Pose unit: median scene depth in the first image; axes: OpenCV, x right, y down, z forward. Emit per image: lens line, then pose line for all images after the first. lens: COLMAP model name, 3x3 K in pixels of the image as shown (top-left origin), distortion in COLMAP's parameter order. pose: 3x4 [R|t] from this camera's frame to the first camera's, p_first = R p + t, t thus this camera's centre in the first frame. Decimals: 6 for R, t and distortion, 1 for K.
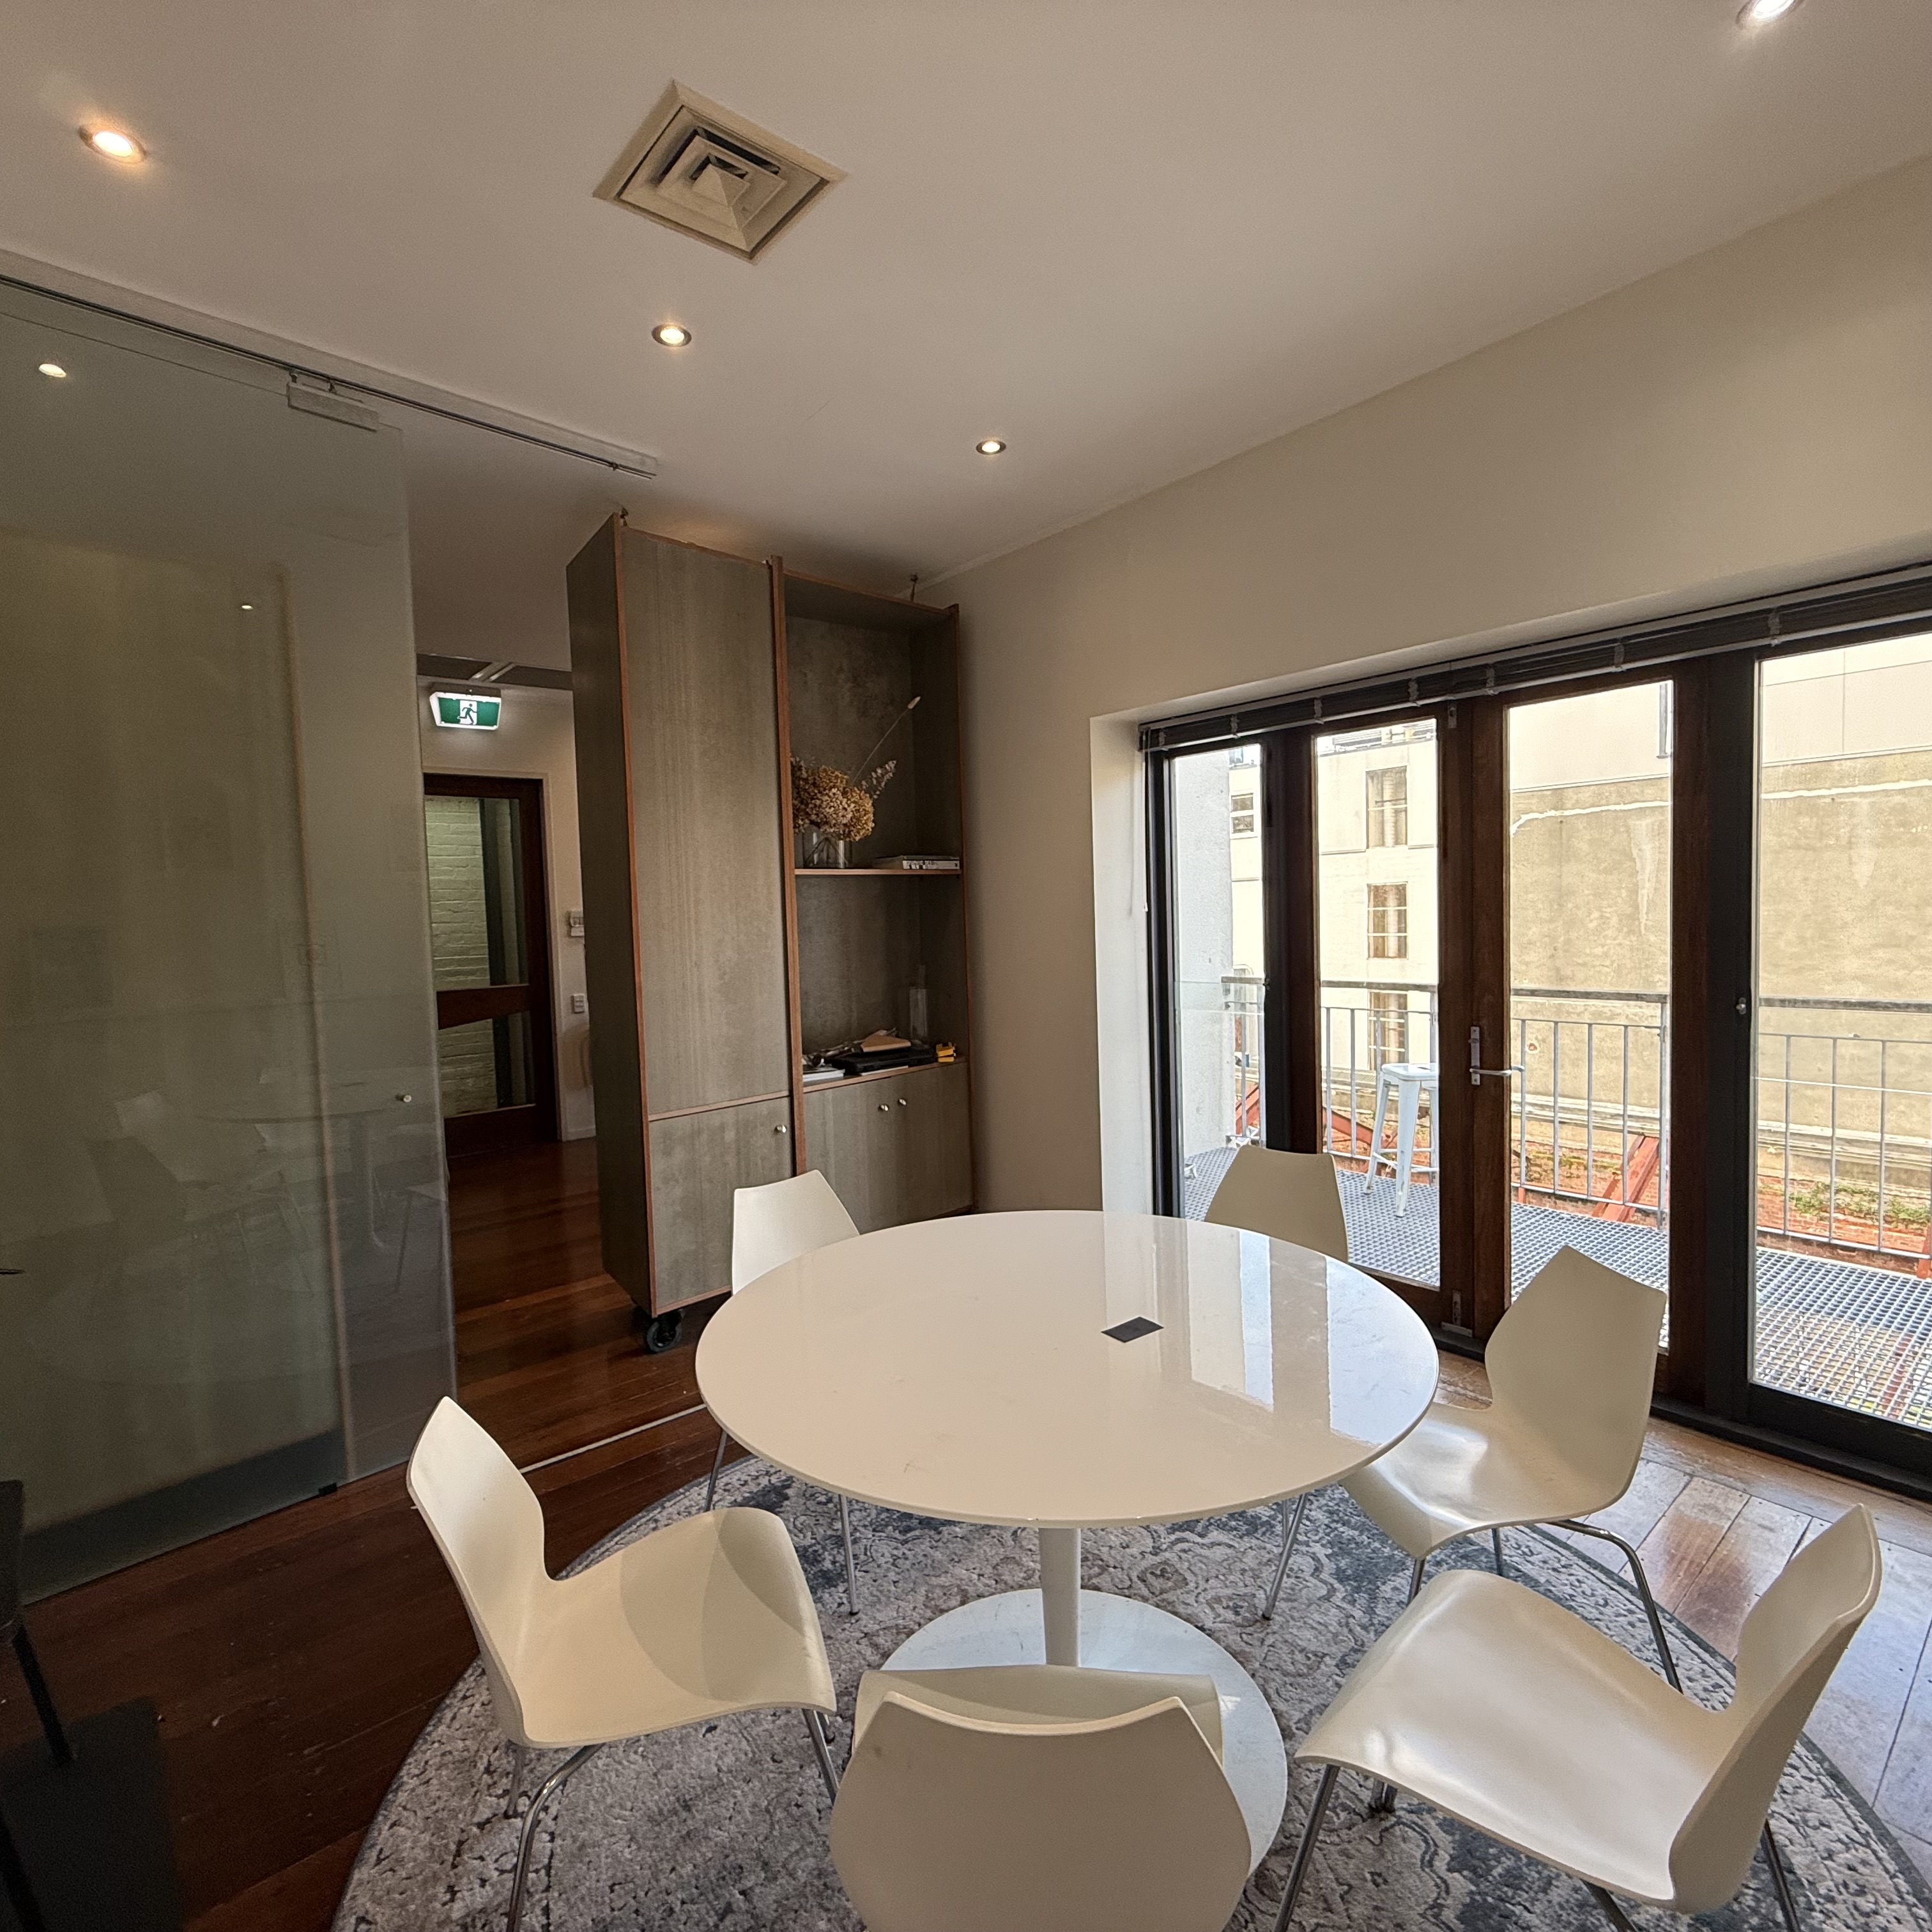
lens RADIAL K [[1019.9, 0, 961.7], [0, 1019.9, 968.3], [0, 0, 1]] dist [0.004604, -0.002726]
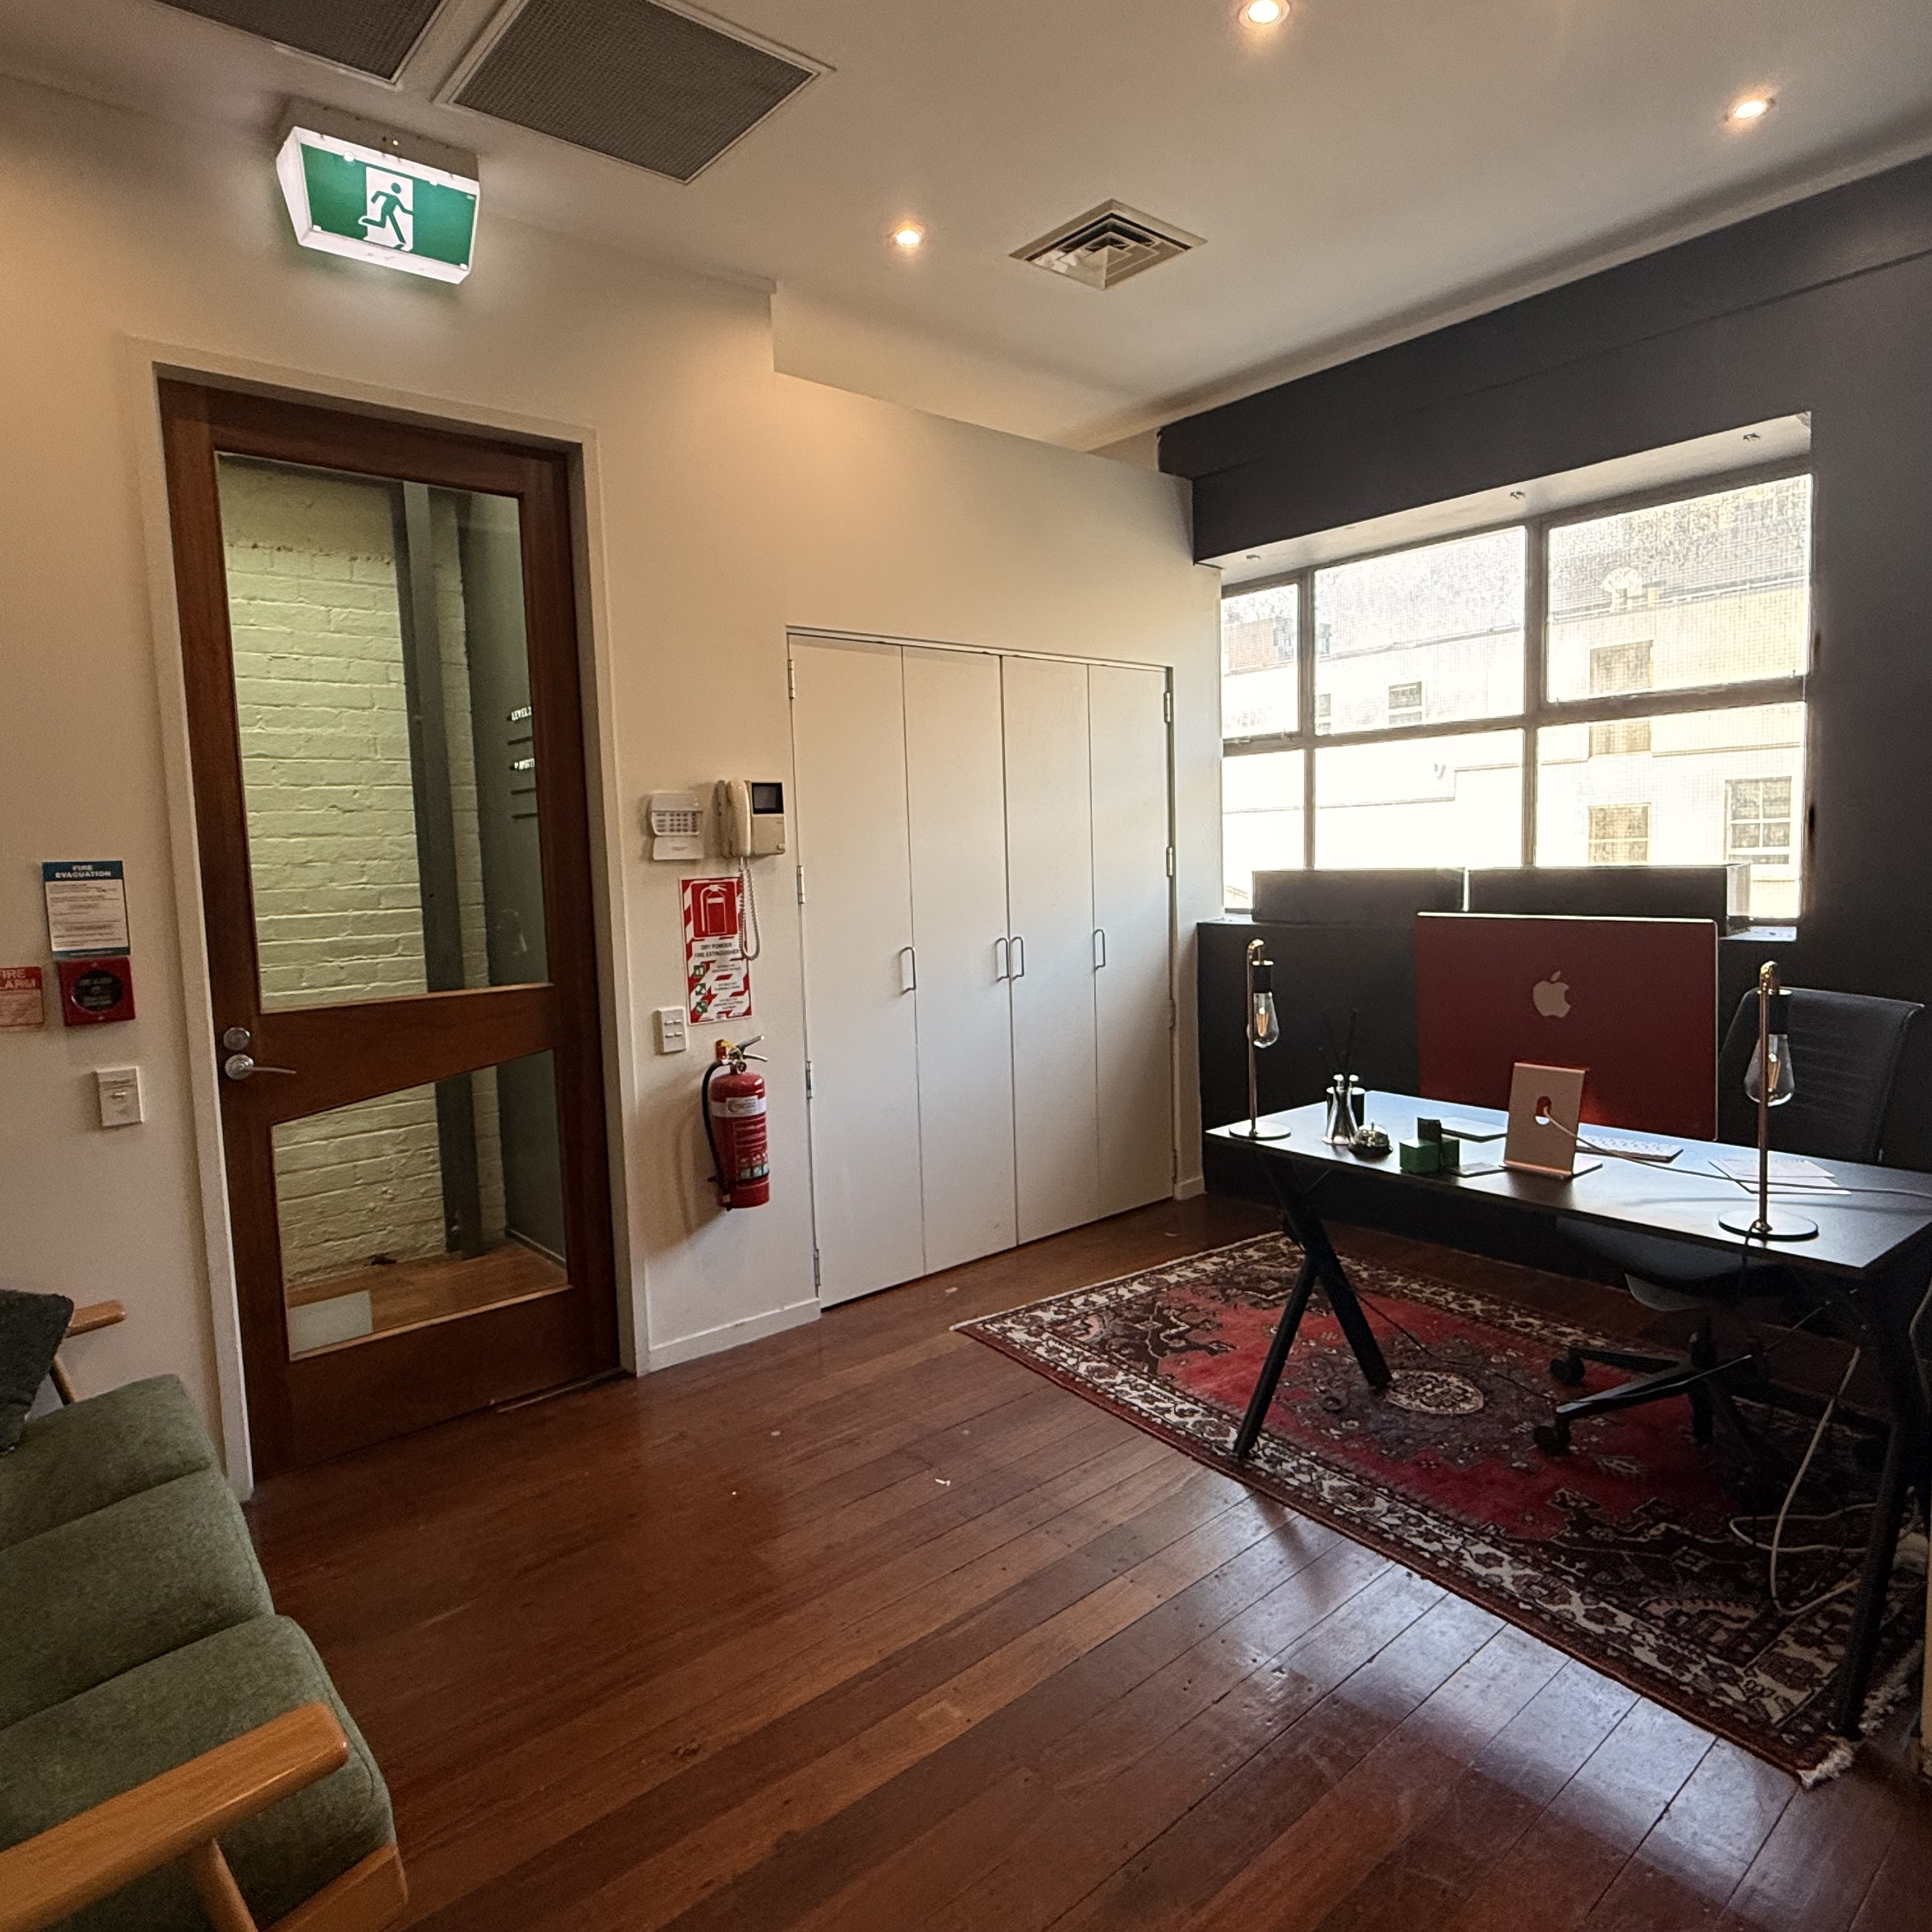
lens RADIAL K [[1287.2, 0, 973.5], [0, 1287.2, 969.0], [0, 0, 1]] dist [0.000764, 0.000279]
pose [[0.999965, -0.001164, 0.008228, -0.268932], [0.000860, 0.999321, 0.036837, -0.007988], [-0.008266, -0.036828, 0.999287, 0.513923]]
